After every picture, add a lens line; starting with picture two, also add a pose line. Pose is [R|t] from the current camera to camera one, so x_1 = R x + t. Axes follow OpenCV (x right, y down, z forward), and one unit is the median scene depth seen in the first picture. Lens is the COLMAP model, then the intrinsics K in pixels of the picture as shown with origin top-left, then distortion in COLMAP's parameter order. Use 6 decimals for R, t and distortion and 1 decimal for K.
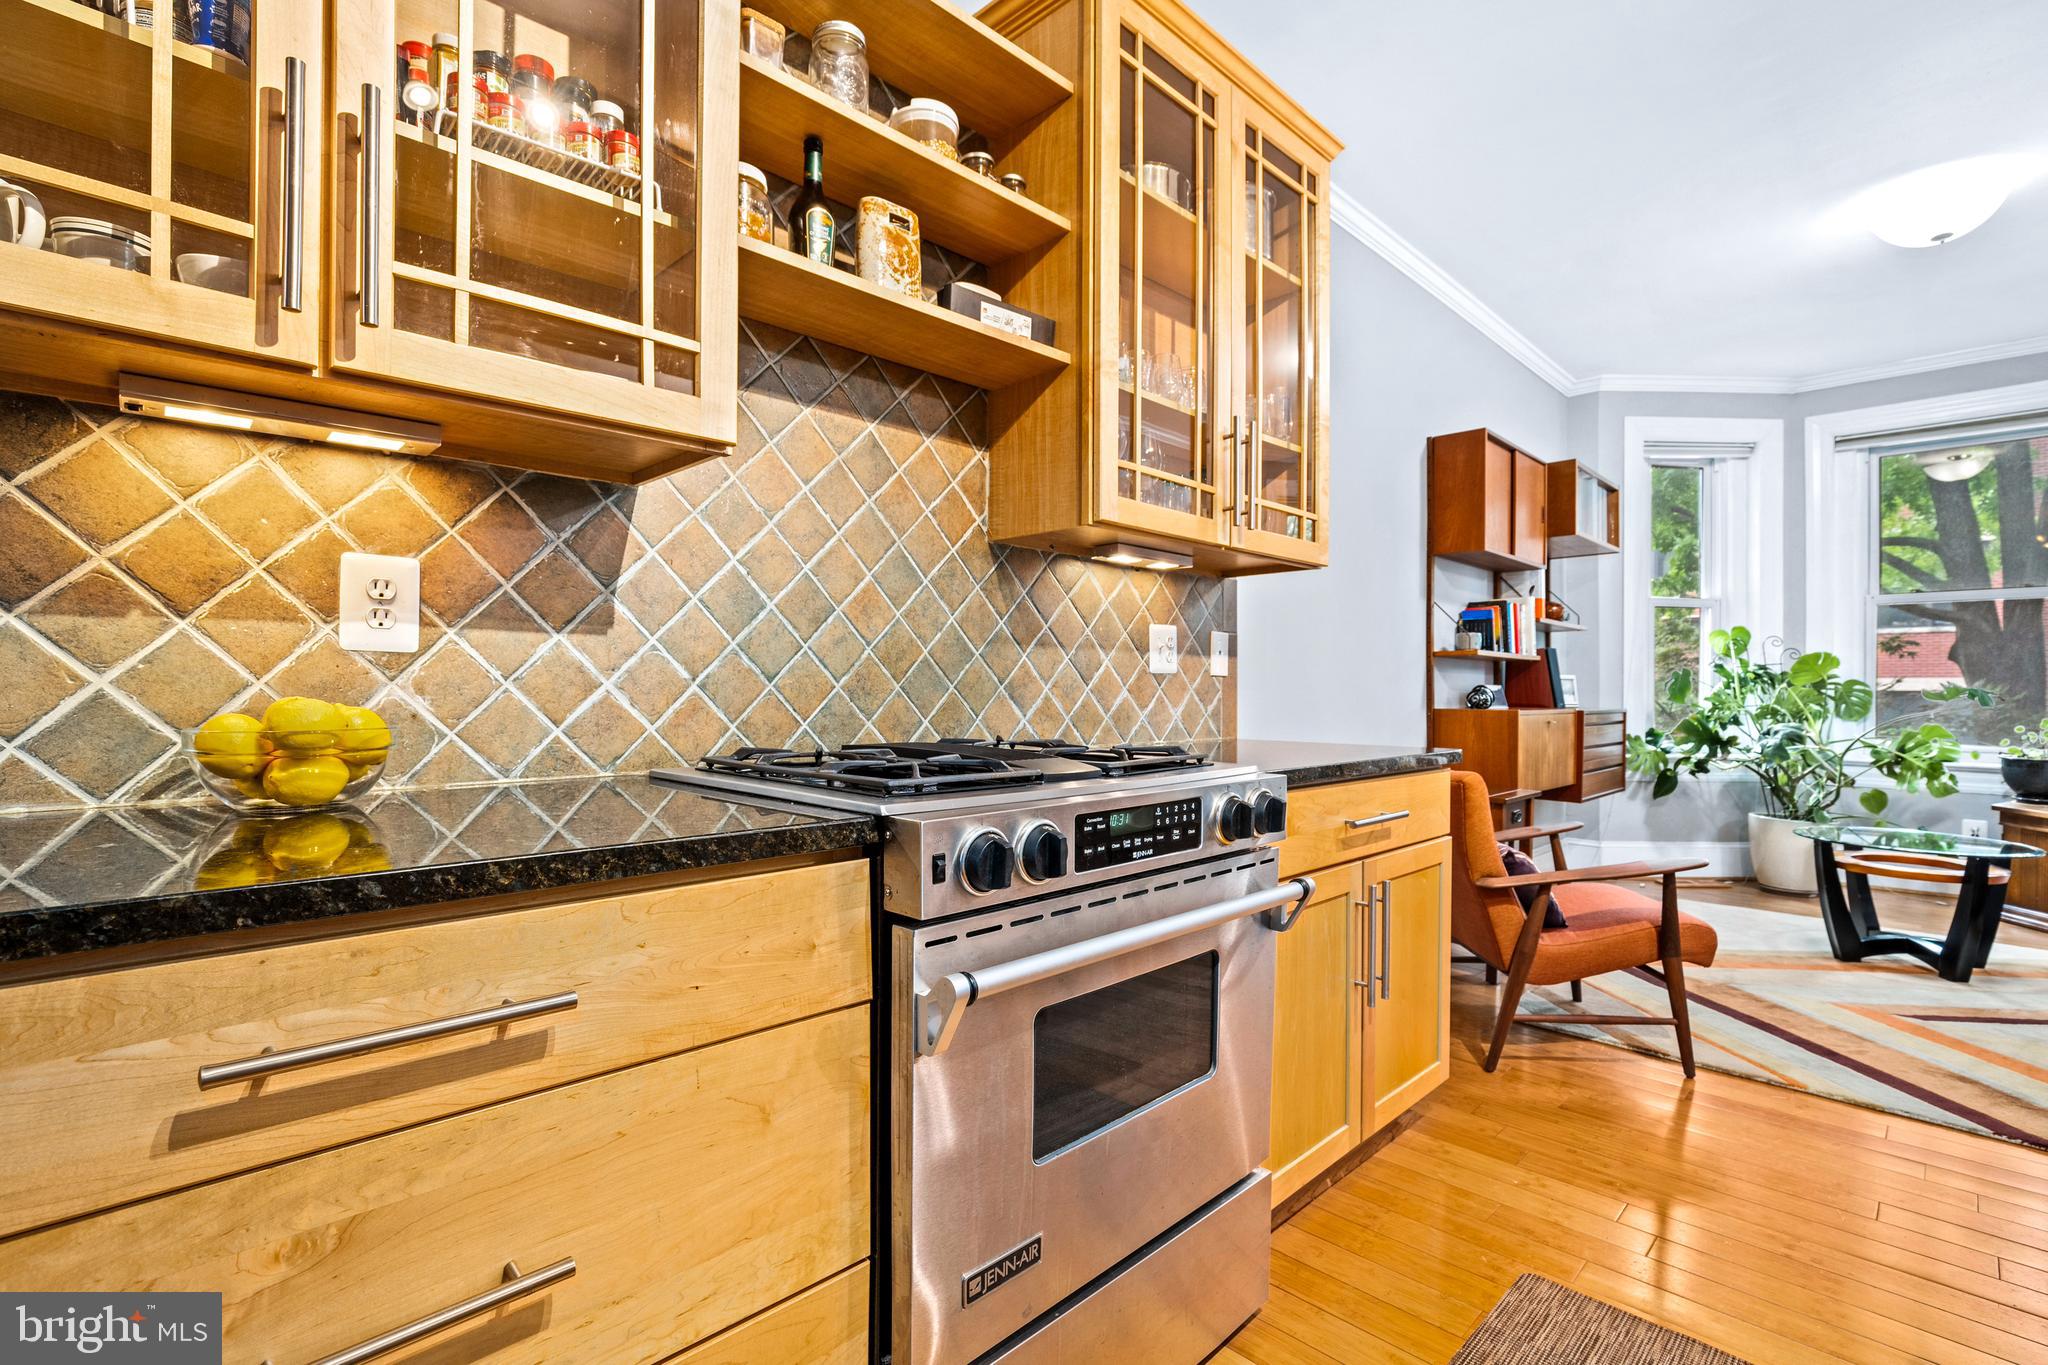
lens RADIAL K [[958.3, 0, 1037.1], [0, 958.3, 689.4], [0, 0, 1]] dist [-0.019480, 0.006587]
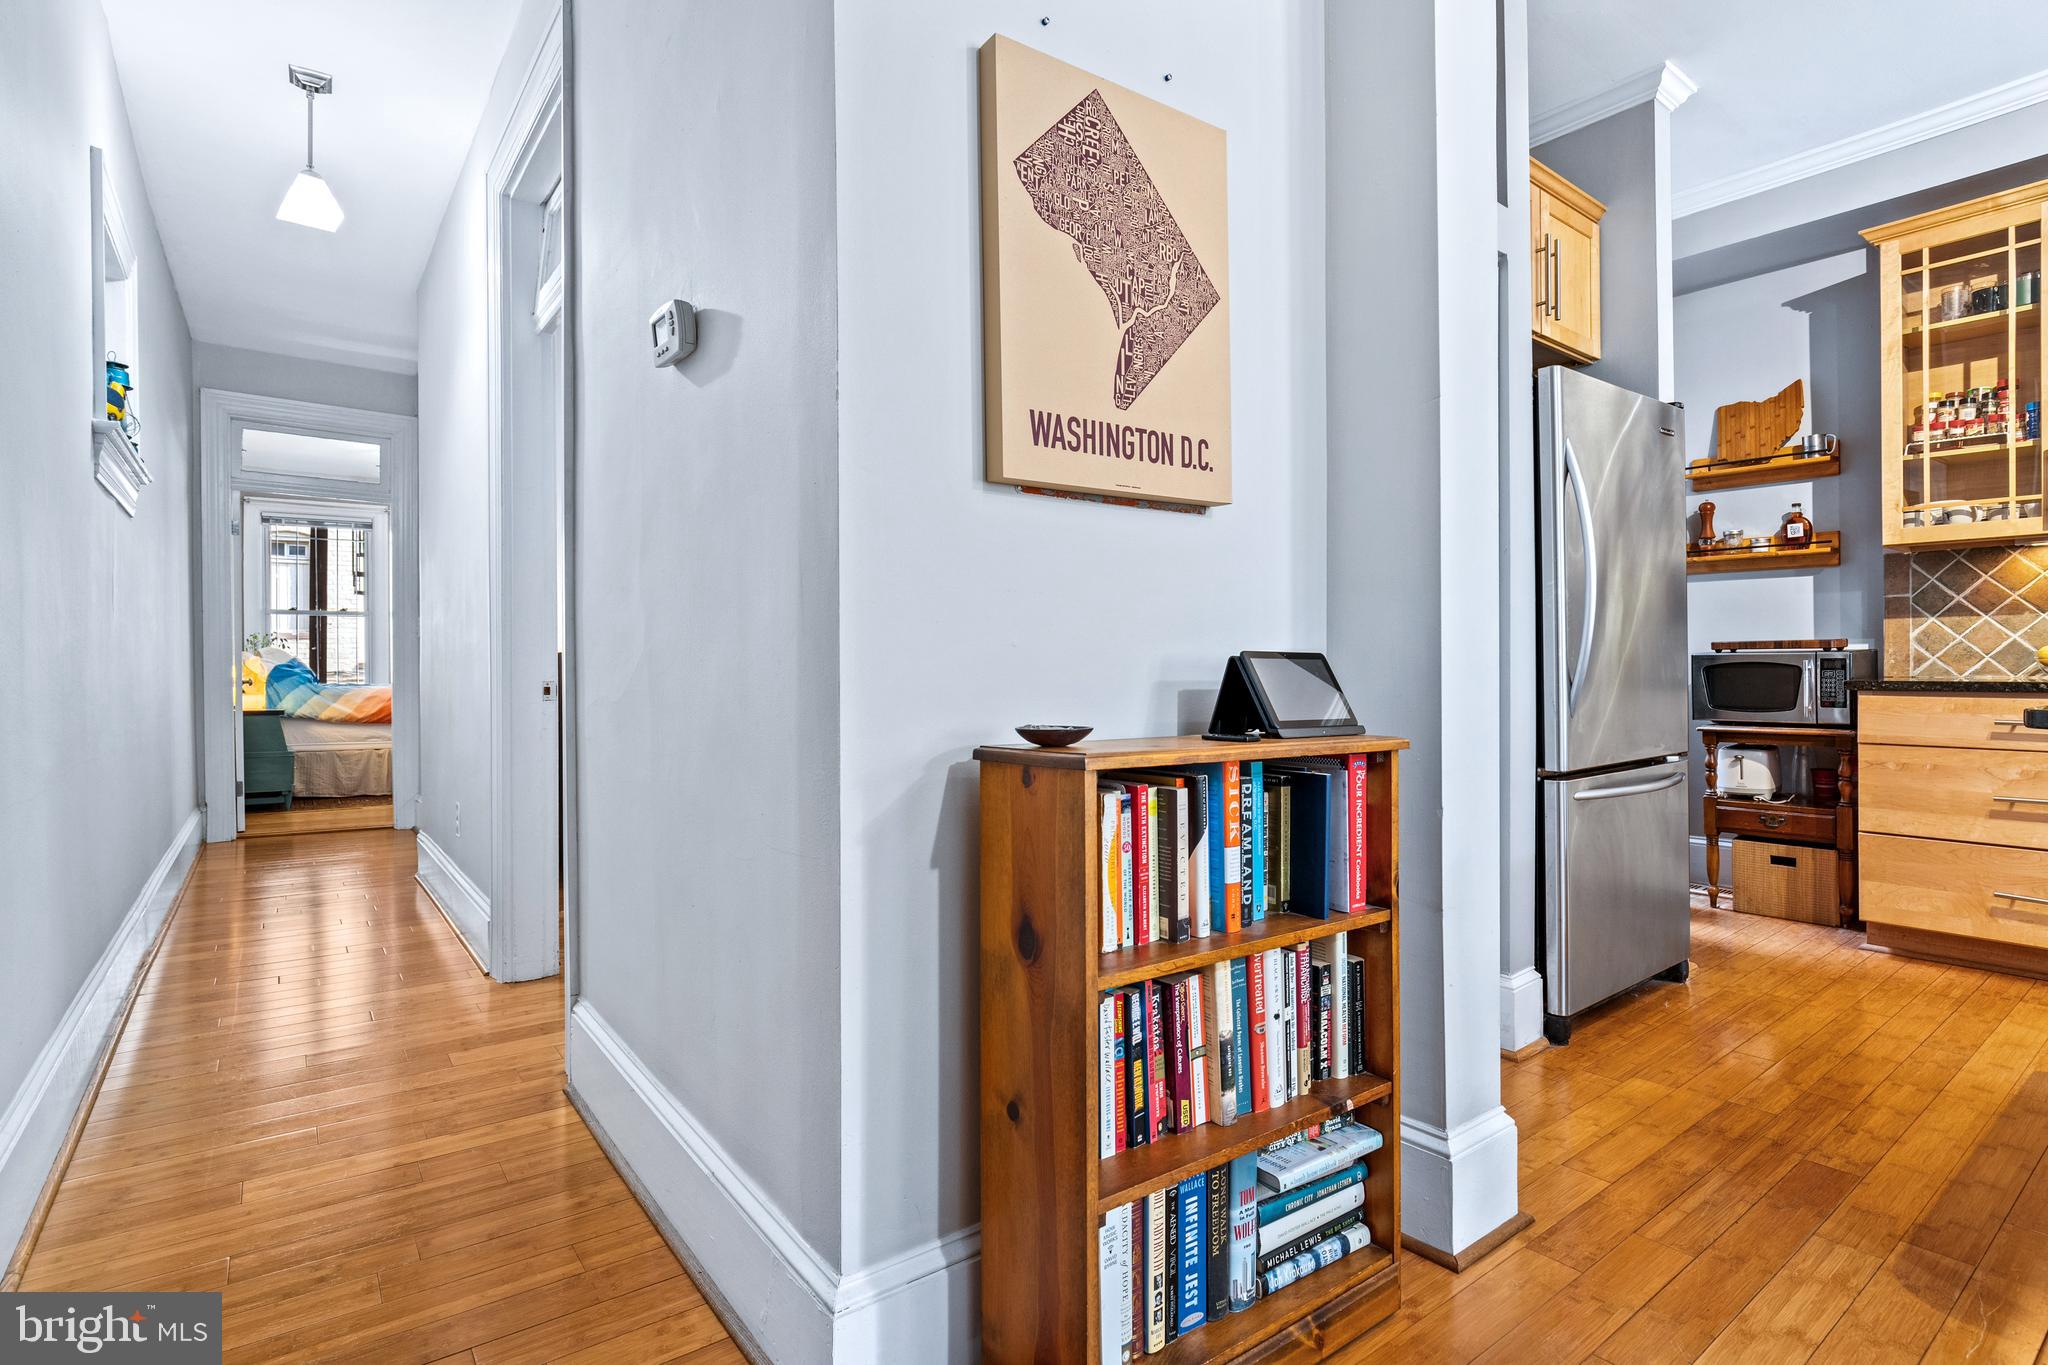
lens RADIAL K [[1001.5, 0, 1013.2], [0, 1001.5, 657.4], [0, 0, 1]] dist [-0.019490, 0.006894]
pose [[-0.154892, -0.008714, -0.987893, 1.208661], [0.003995, 0.999947, -0.009447, 0.034968], [0.987923, -0.005410, -0.154849, -0.774082]]
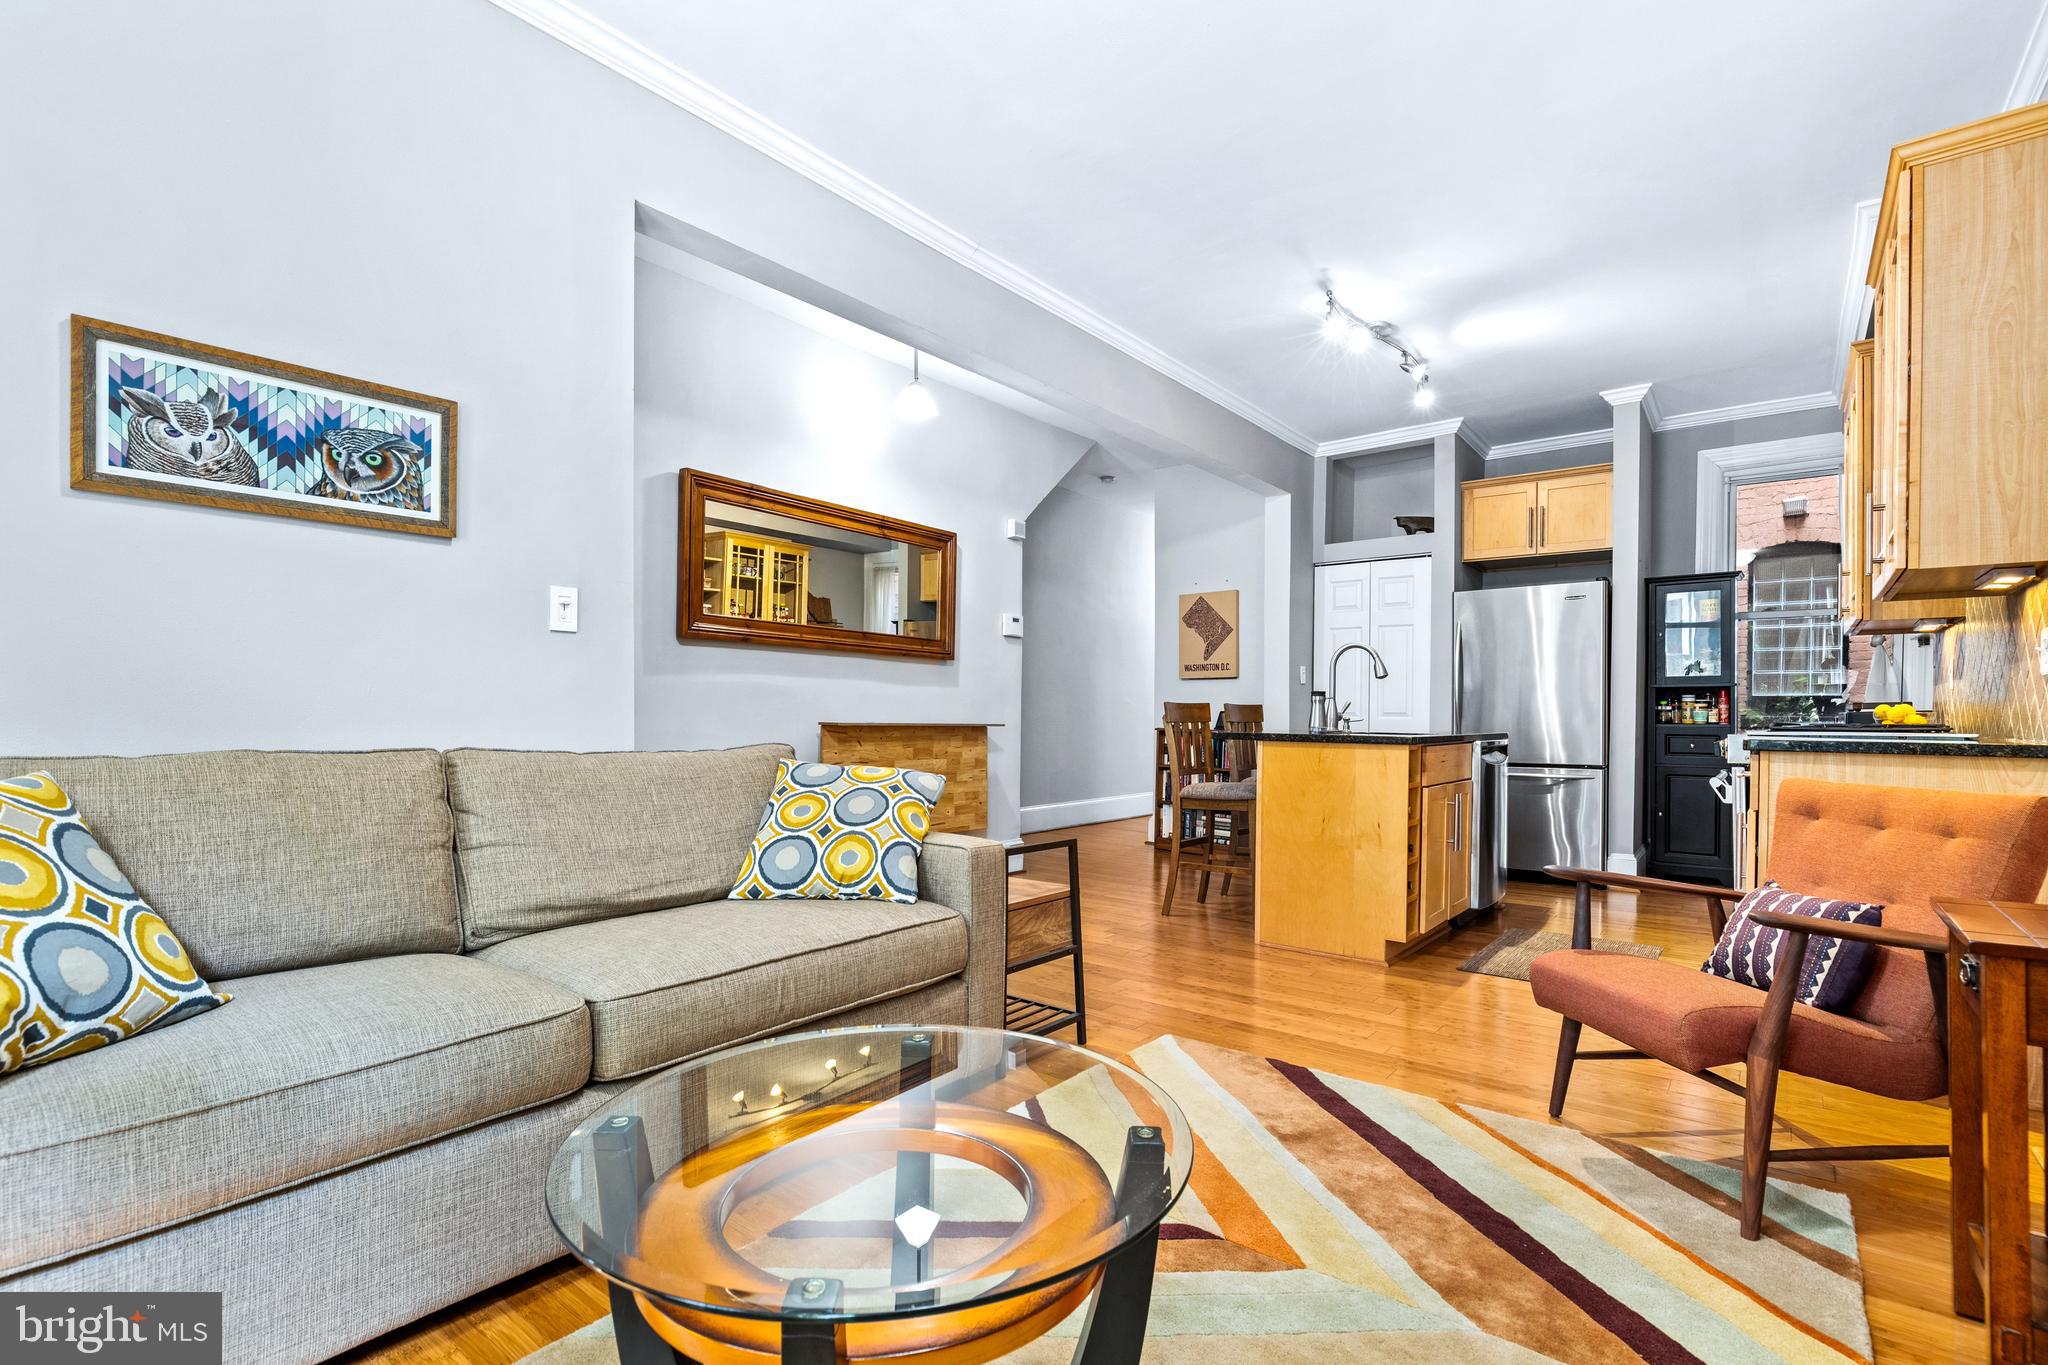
lens RADIAL K [[958.3, 0, 1011.0], [0, 958.3, 718.1], [0, 0, 1]] dist [-0.019480, 0.006587]
pose [[-0.996035, -0.009908, -0.088403, 1.418099], [-0.010358, 0.999936, 0.004642, 0.039065], [0.088352, 0.005539, -0.996074, 2.038391]]
